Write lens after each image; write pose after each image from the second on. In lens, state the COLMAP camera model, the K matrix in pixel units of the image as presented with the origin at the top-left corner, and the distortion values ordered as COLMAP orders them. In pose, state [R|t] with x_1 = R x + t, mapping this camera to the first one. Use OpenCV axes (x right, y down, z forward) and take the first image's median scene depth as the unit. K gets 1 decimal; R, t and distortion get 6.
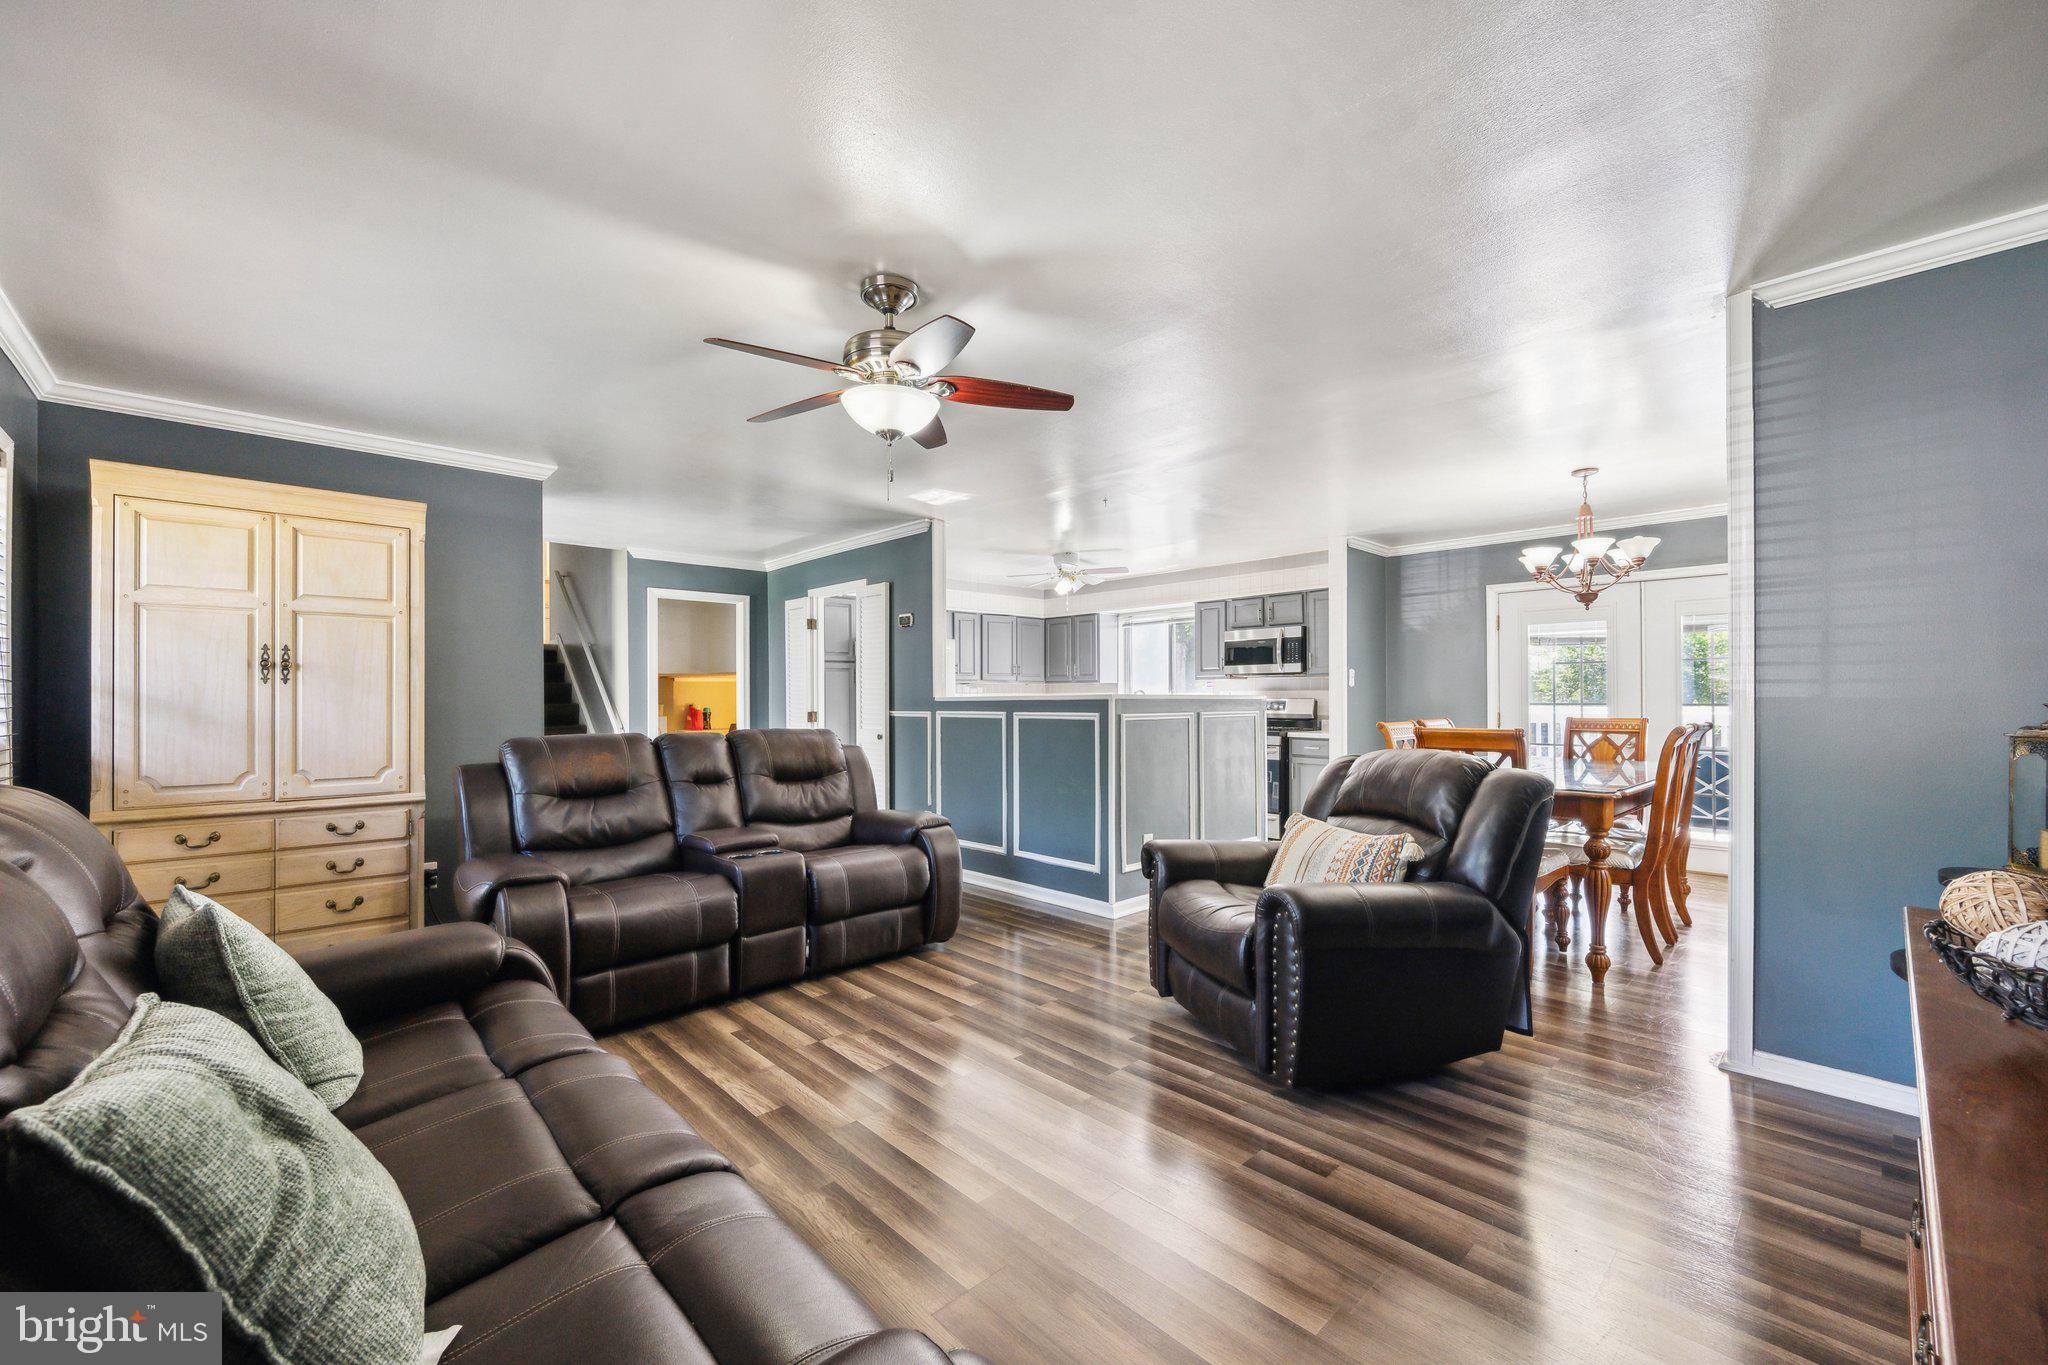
lens RADIAL K [[825.9, 0, 1024.0], [0, 825.9, 682.5], [0, 0, 1]] dist [0.000484, -0.000006]
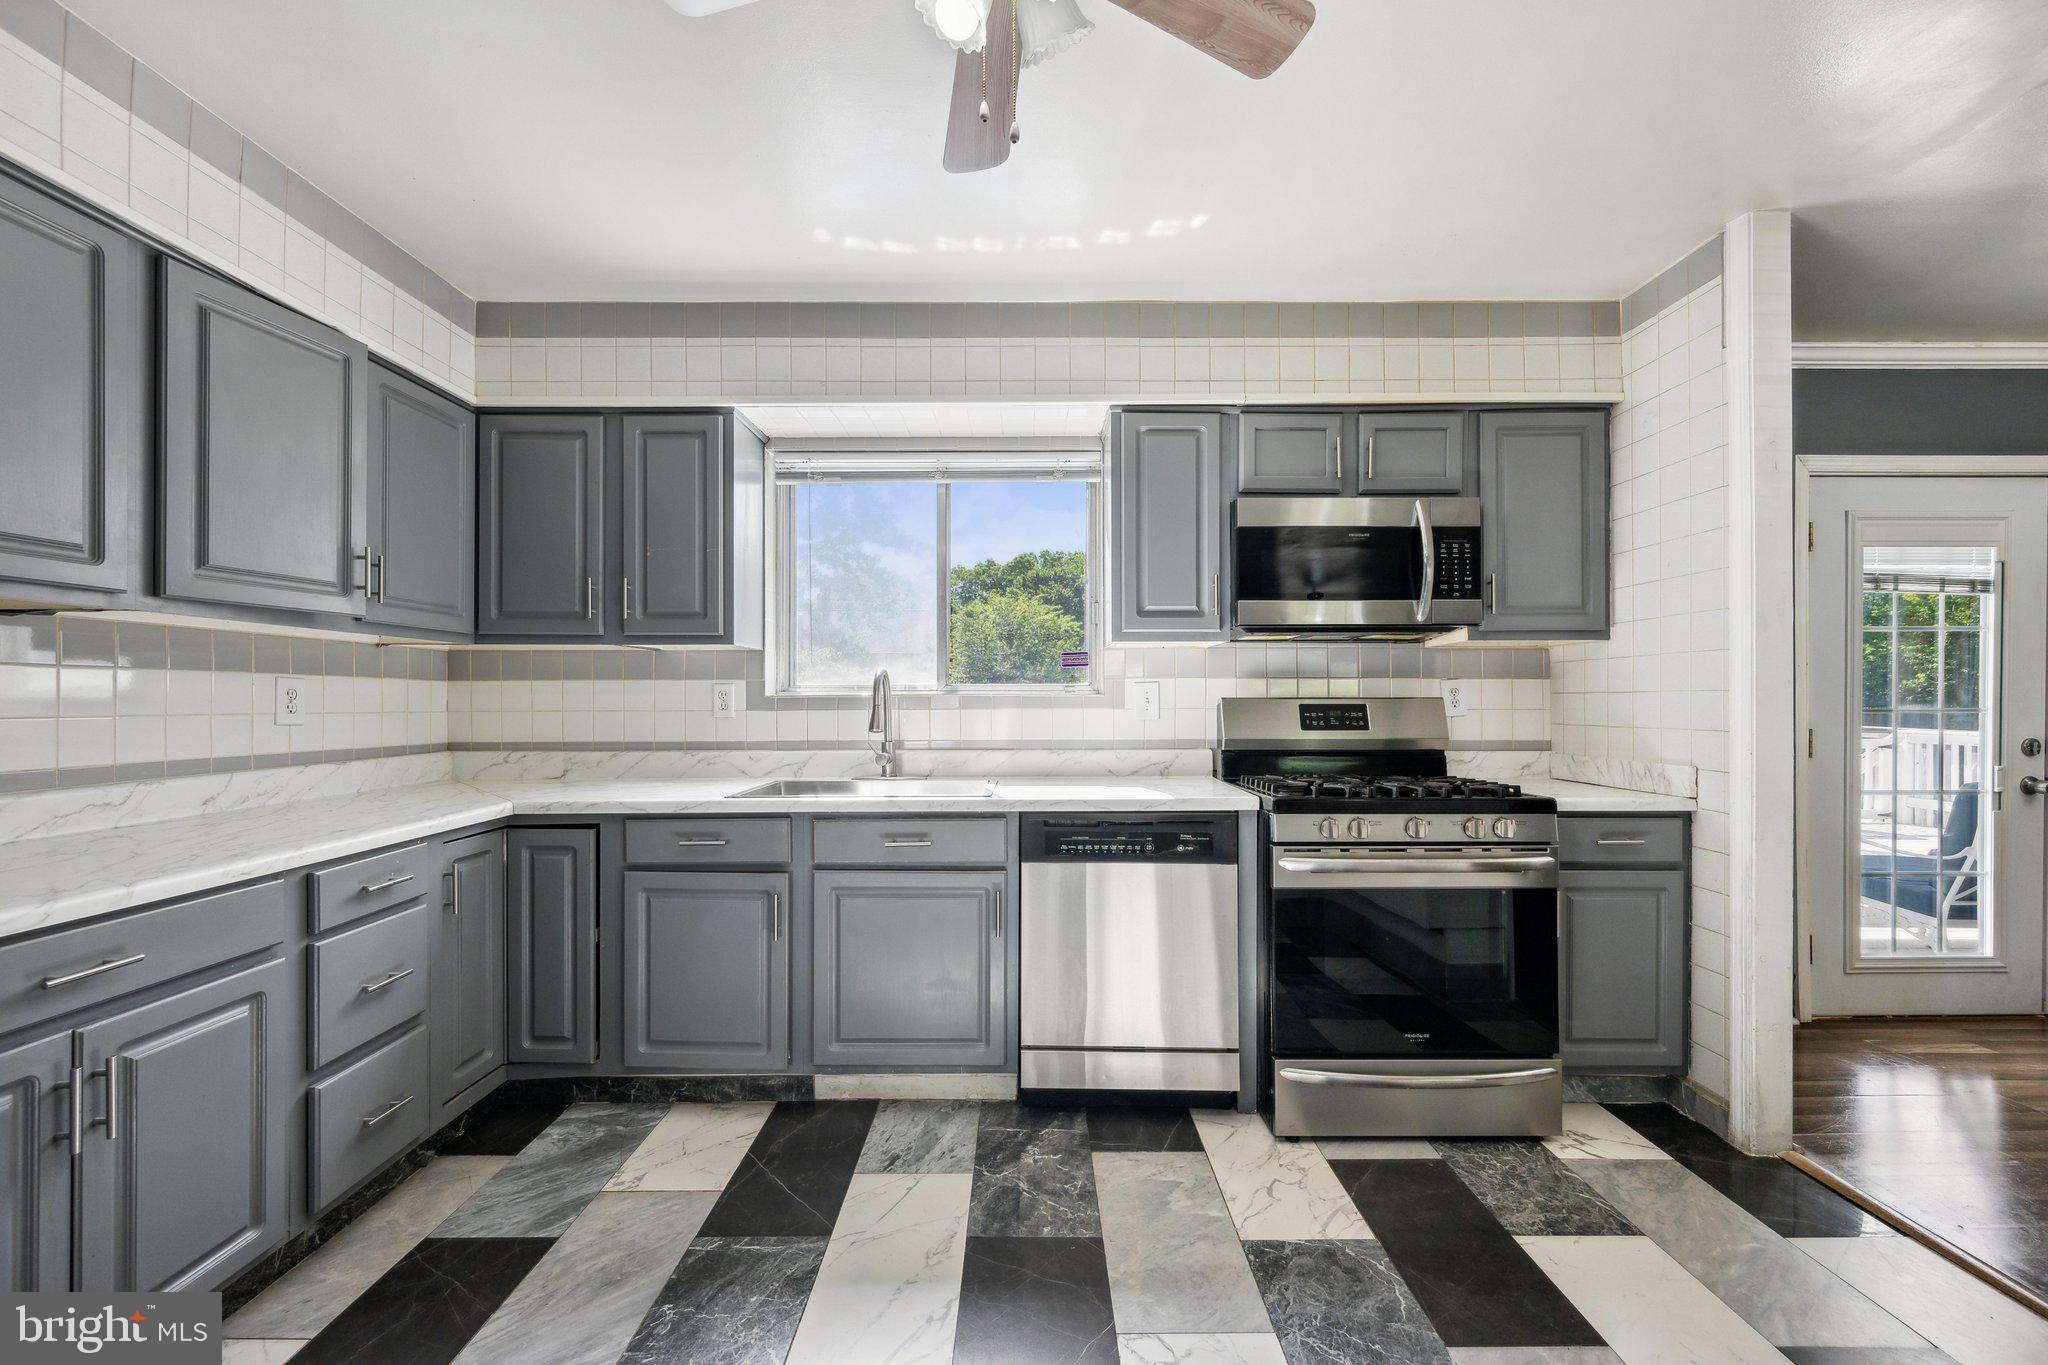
lens RADIAL K [[817.5, 0, 1028.4], [0, 817.5, 706.5], [0, 0, 1]] dist [0.000726, -0.000037]
pose [[0.684339, -0.003523, 0.729156, -0.054895], [-0.007253, 0.999906, 0.011638, 0.017847], [-0.729128, -0.013253, 0.684249, 0.770920]]
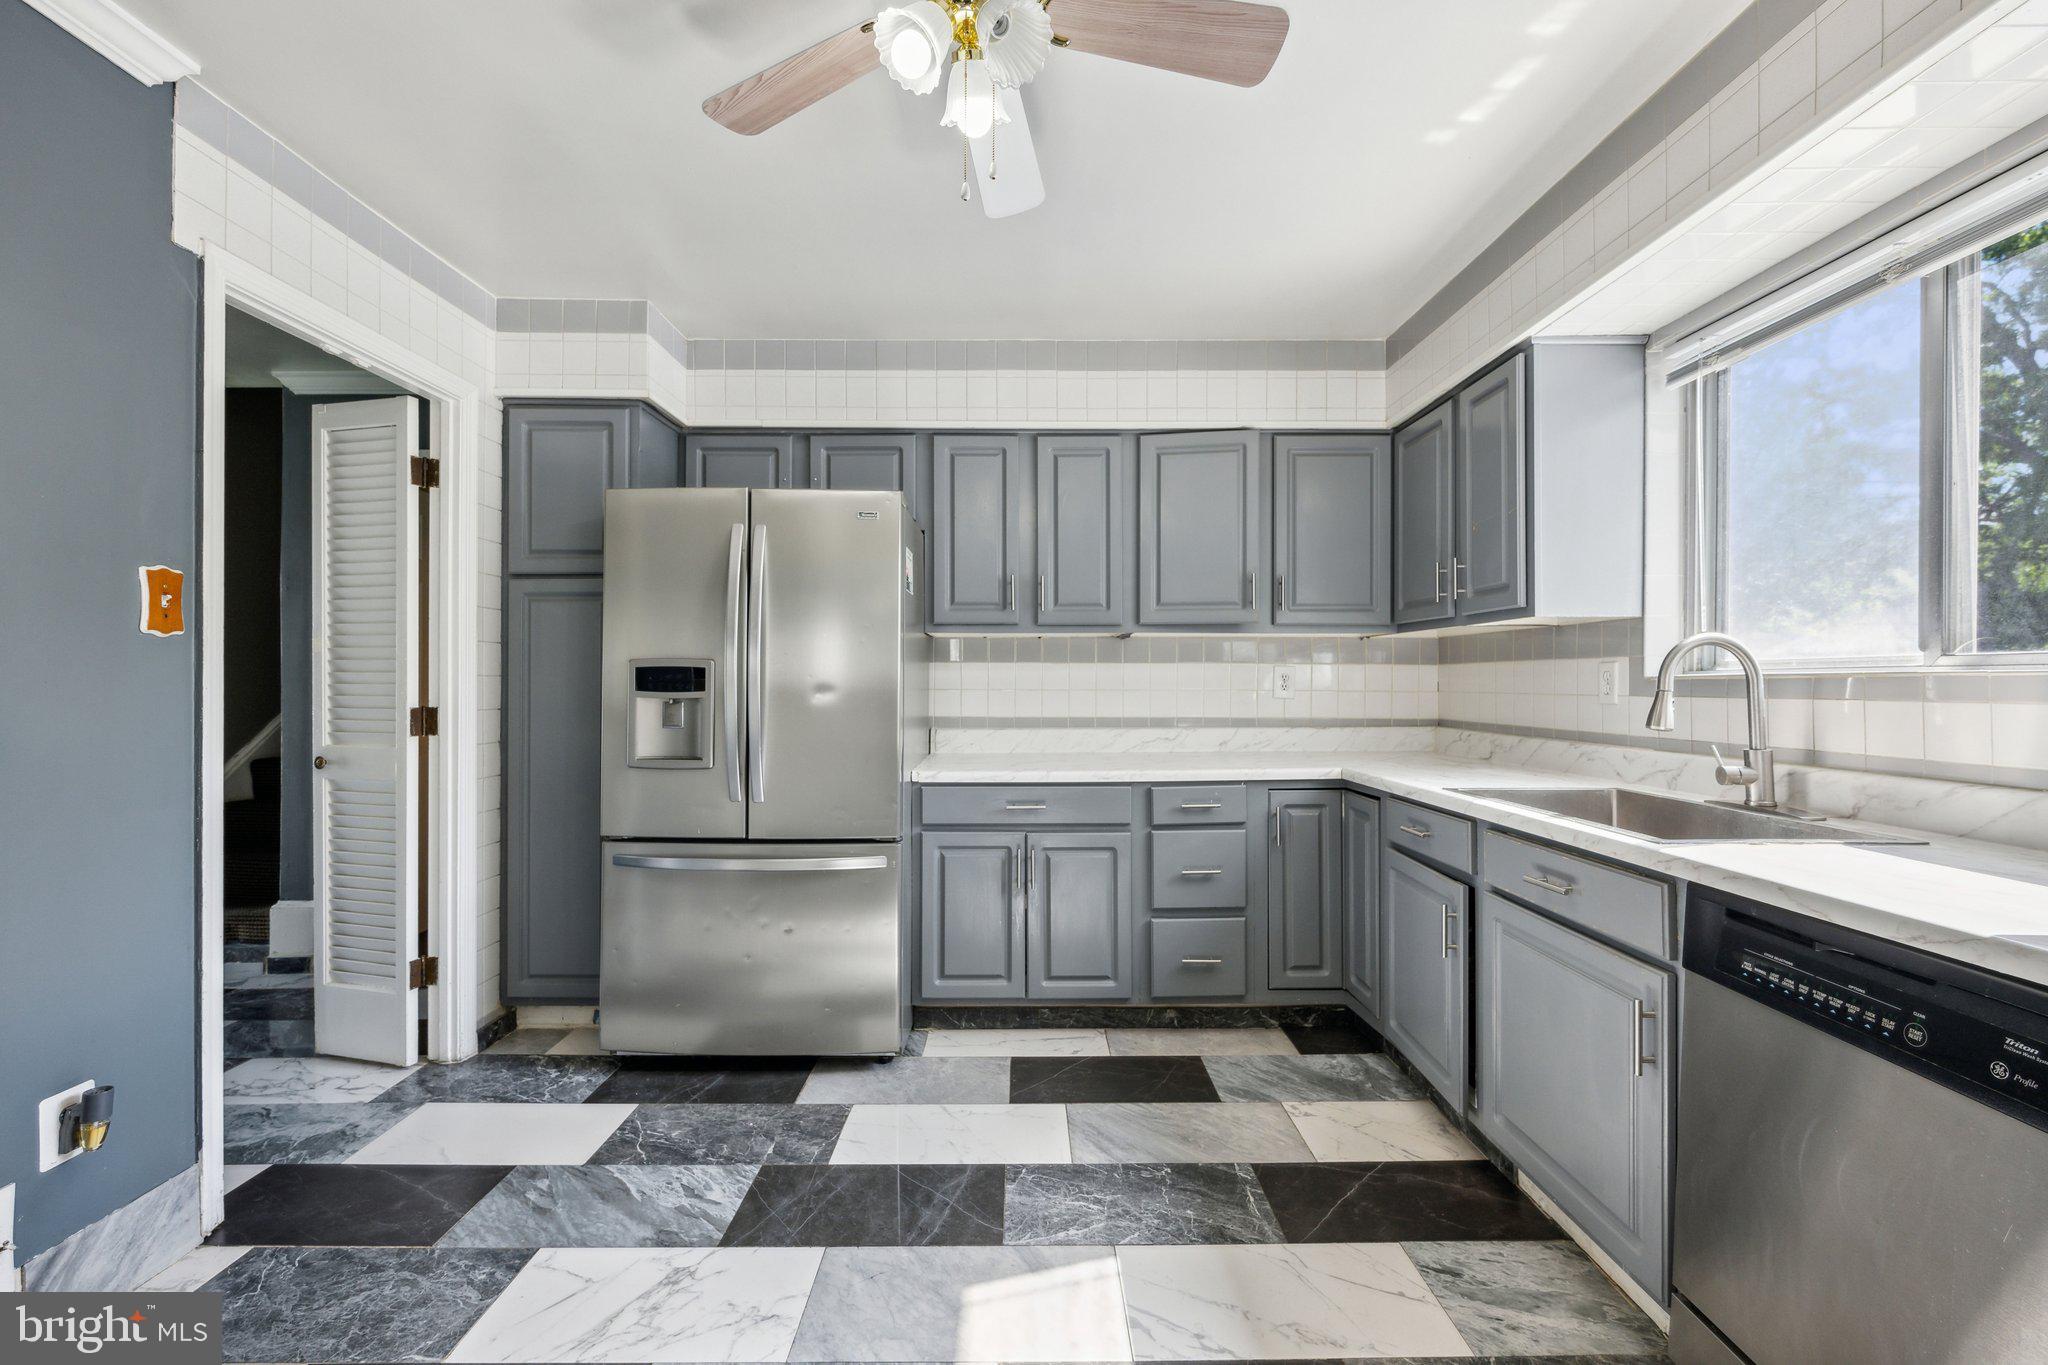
lens RADIAL K [[842.8, 0, 1024.0], [0, 842.8, 682.5], [0, 0, 1]] dist [-0.001102, -0.000309]
pose [[0.729259, 0.006038, -0.684211, 0.158413], [0.001917, 0.999939, 0.010867, 0.016706], [0.684235, -0.009236, 0.729203, 0.756081]]
